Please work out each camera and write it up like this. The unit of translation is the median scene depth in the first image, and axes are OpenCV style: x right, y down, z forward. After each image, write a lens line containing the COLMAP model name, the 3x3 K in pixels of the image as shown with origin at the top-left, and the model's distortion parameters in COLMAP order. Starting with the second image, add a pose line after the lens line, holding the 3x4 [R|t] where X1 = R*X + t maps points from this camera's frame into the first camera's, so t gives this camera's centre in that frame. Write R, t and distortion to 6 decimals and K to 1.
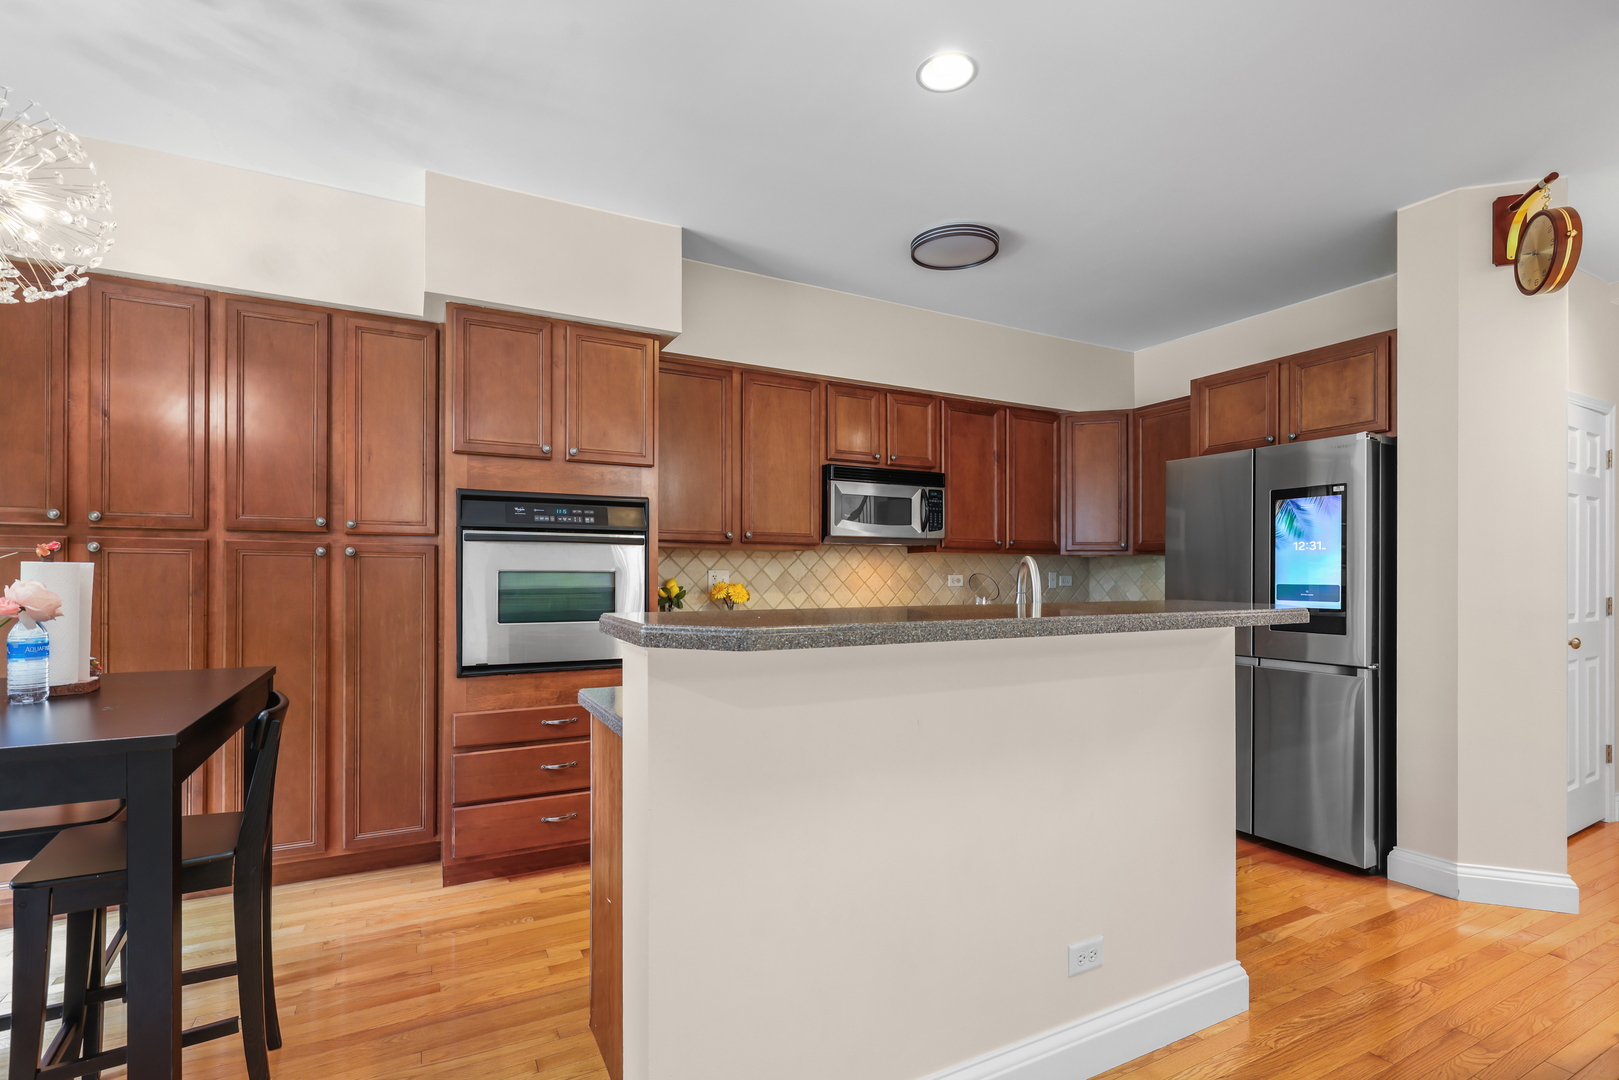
lens RADIAL K [[740.2, 0, 825.1], [0, 740.2, 565.4], [0, 0, 1]] dist [-0.000236, 0.001798]
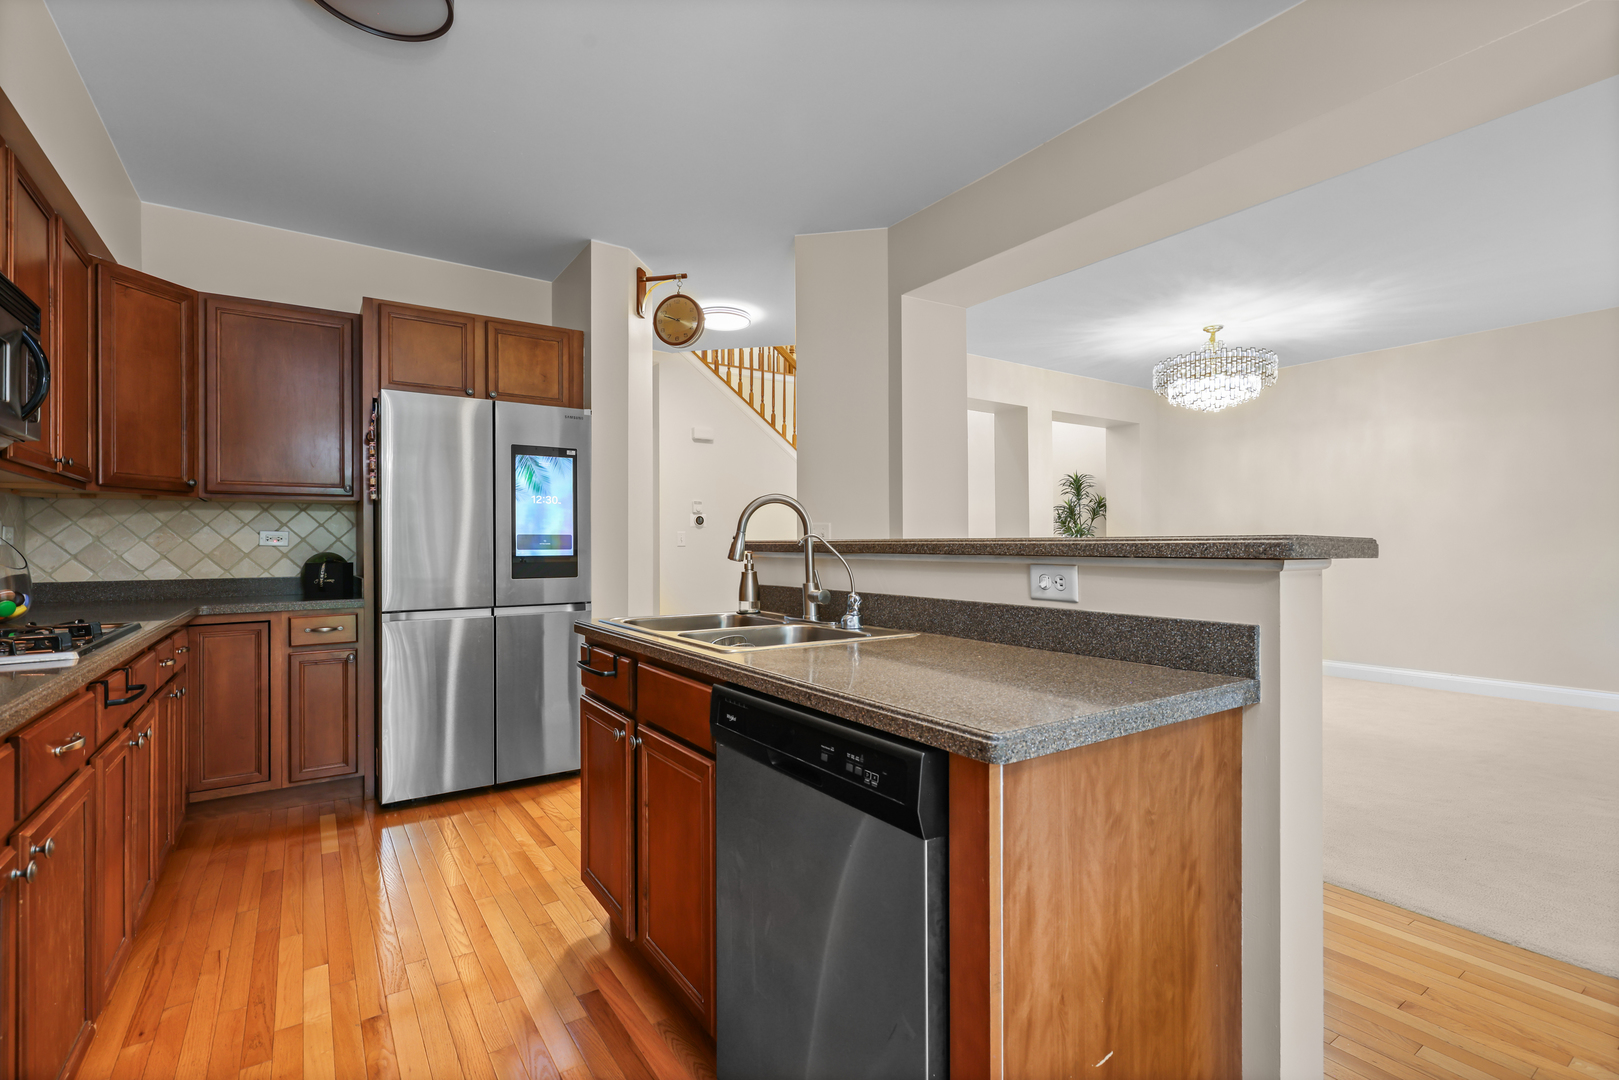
lens RADIAL K [[740.2, 0, 809.3], [0, 740.2, 528.4], [0, 0, 1]] dist [-0.000236, 0.001798]
pose [[-0.094490, 0.020168, 0.995322, -0.404549], [-0.006208, 0.999763, -0.020848, 0.030801], [-0.995507, -0.008149, -0.094342, 0.584142]]
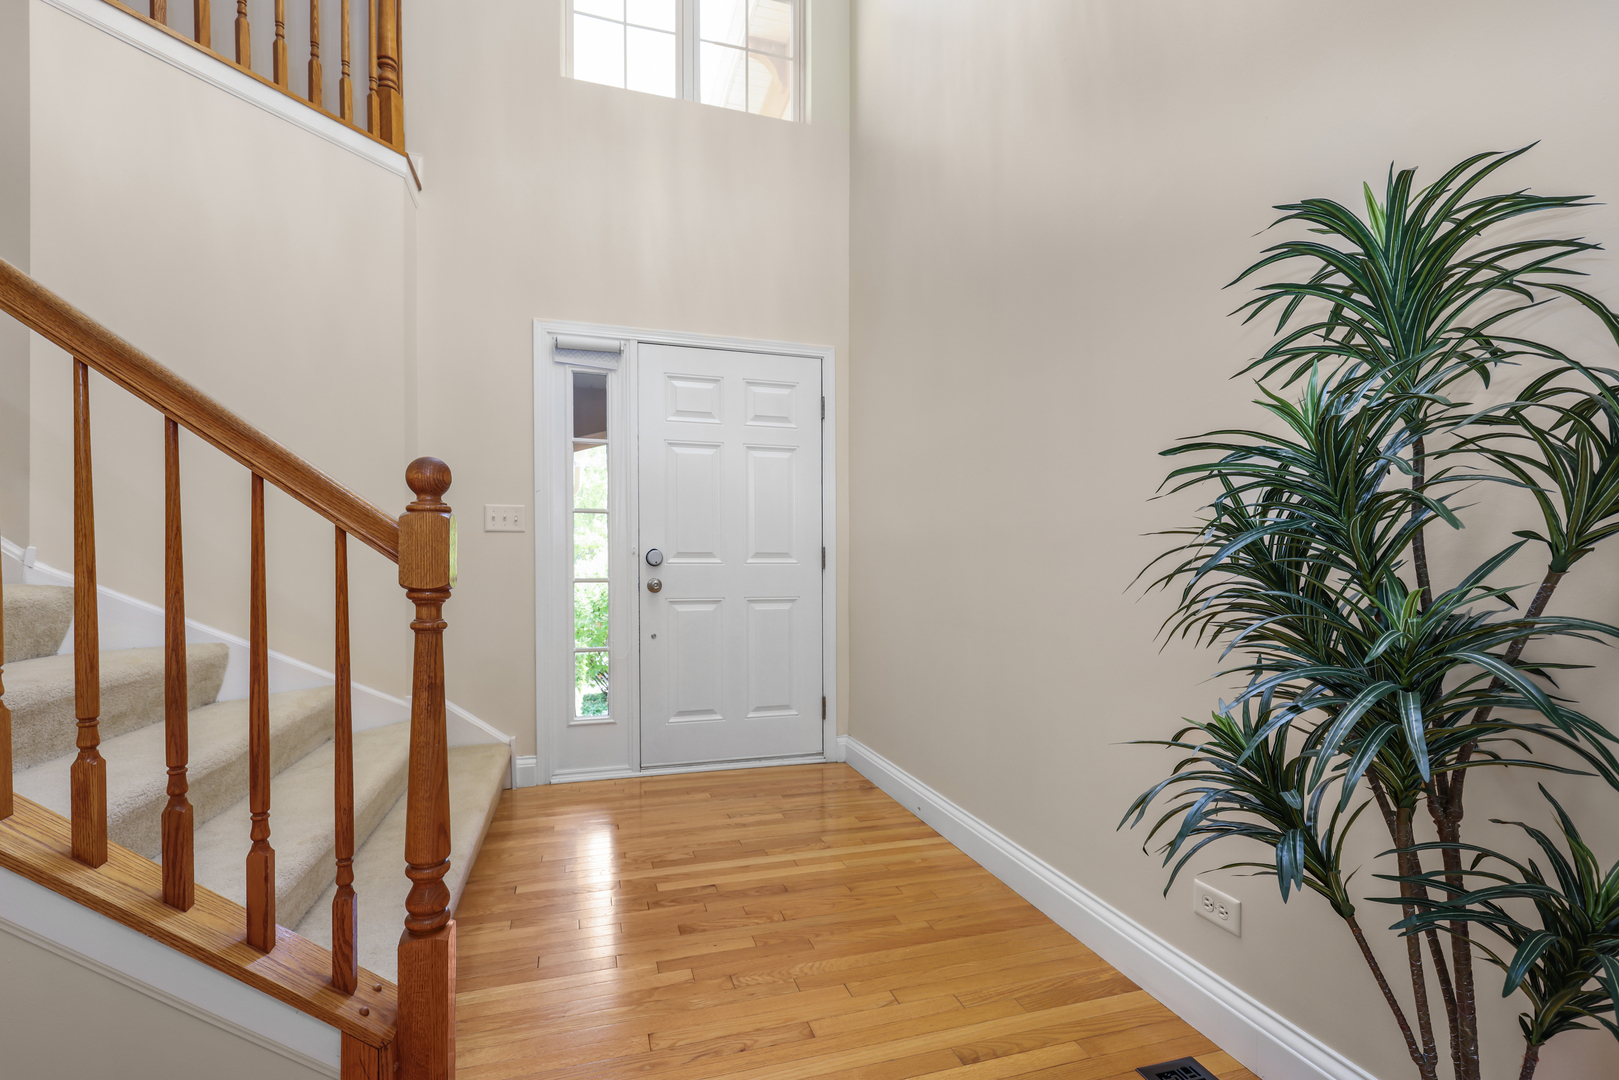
lens RADIAL K [[740.2, 0, 793.9], [0, 740.2, 573.1], [0, 0, 1]] dist [-0.000236, 0.001798]
pose [[0.225359, -0.008272, 0.974241, 1.298503], [-0.012160, 0.999862, 0.011302, -0.034670], [-0.974200, -0.014394, 0.225227, -0.217550]]
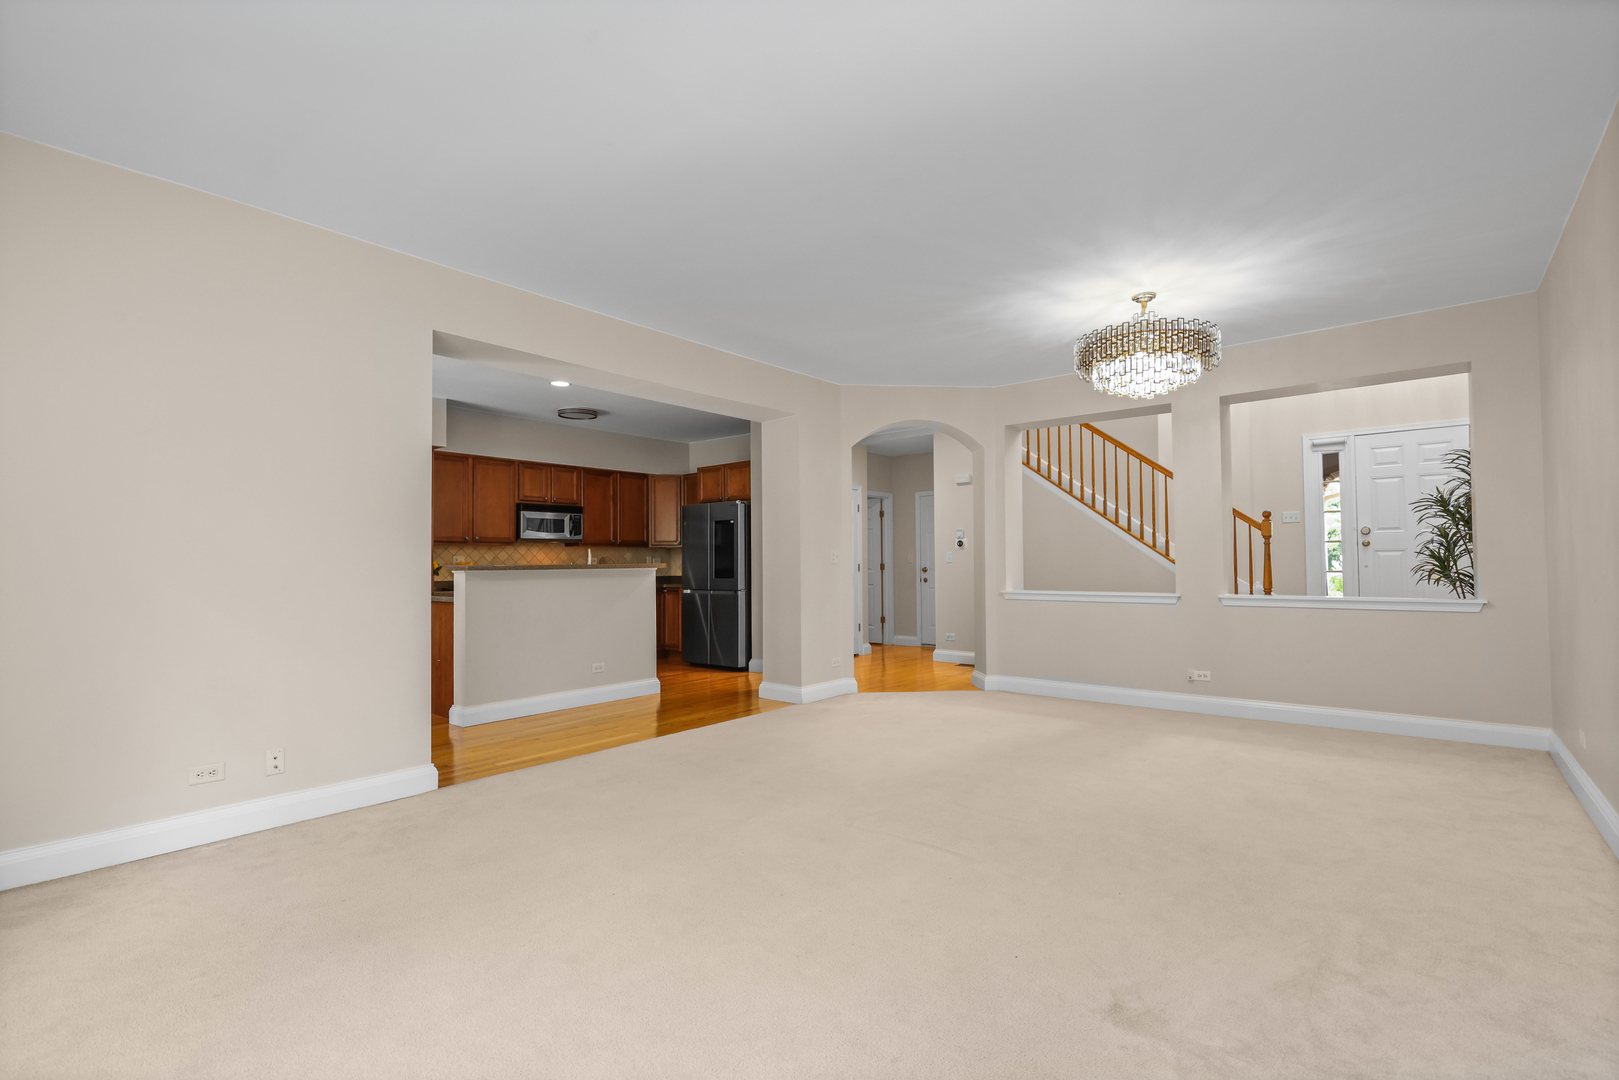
lens RADIAL K [[740.2, 0, 816.7], [0, 740.2, 541.2], [0, 0, 1]] dist [-0.000236, 0.001798]
pose [[0.931570, 0.000178, 0.363562, 0.025592], [0.007874, 0.999755, -0.020665, 0.016303], [-0.363477, 0.022114, 0.931341, -1.172587]]
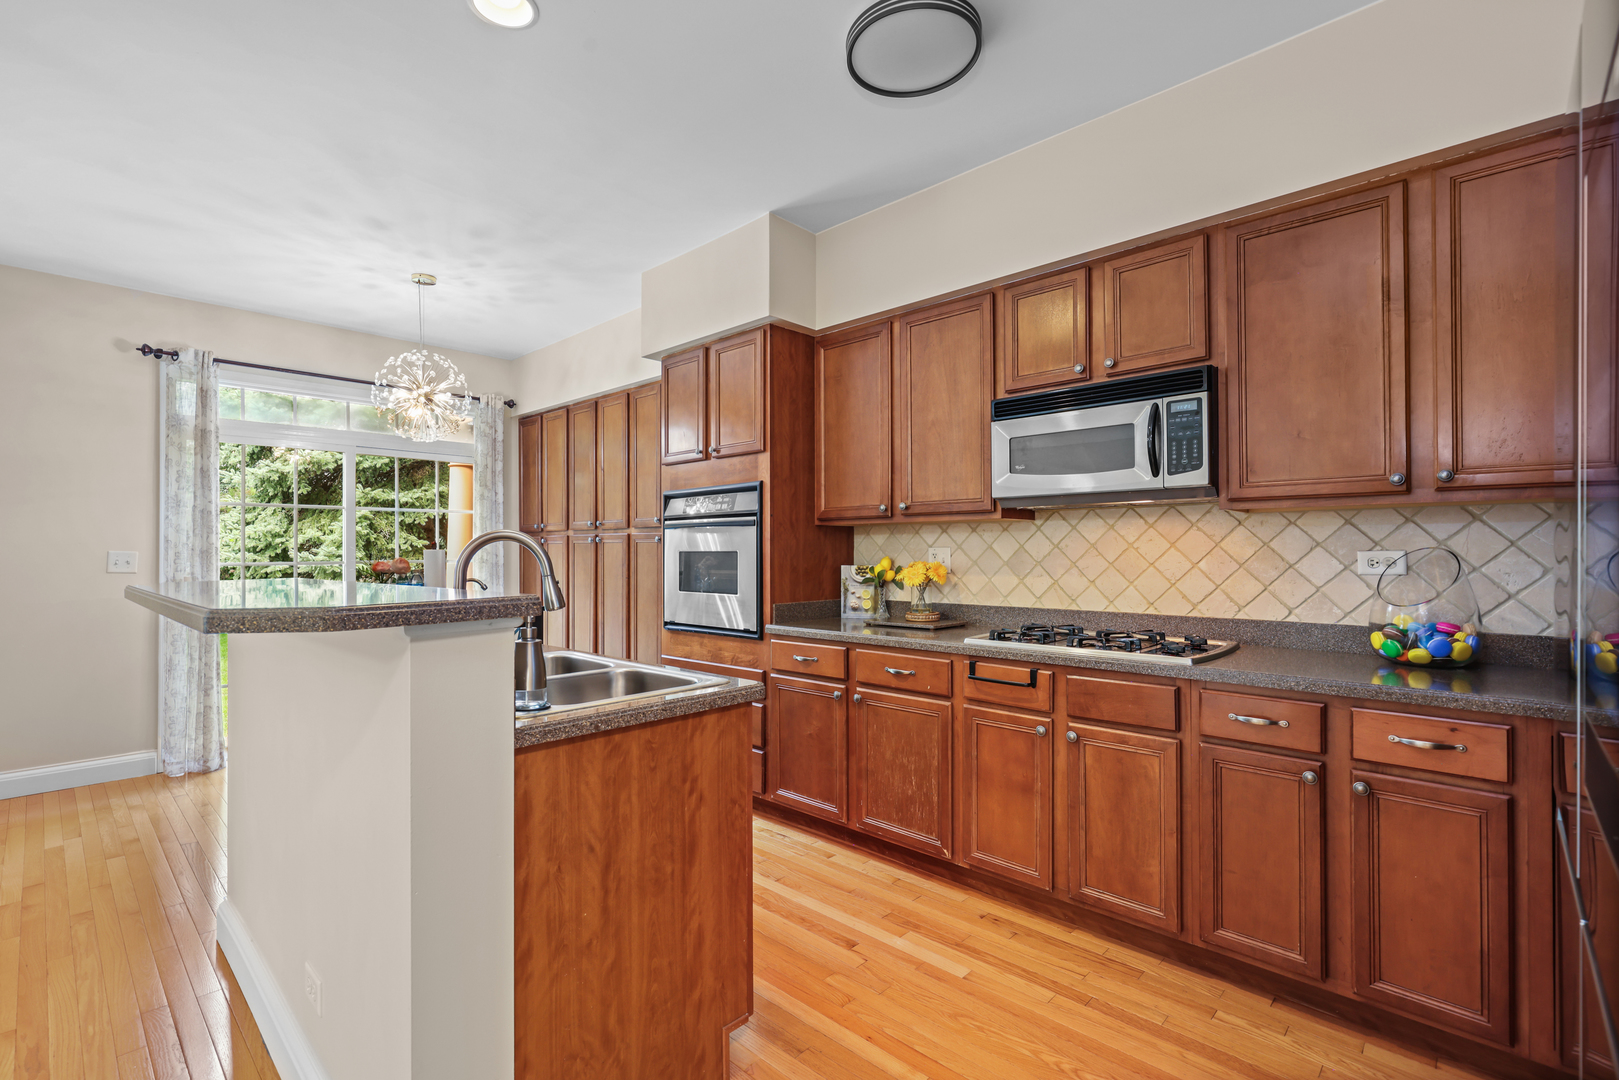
lens RADIAL K [[740.2, 0, 801.7], [0, 740.2, 550.8], [0, 0, 1]] dist [-0.000236, 0.001798]
pose [[0.304421, -0.010292, -0.952482, 0.639624], [0.014267, 0.999879, -0.006244, 0.013450], [0.952431, -0.011688, 0.304531, 0.592328]]
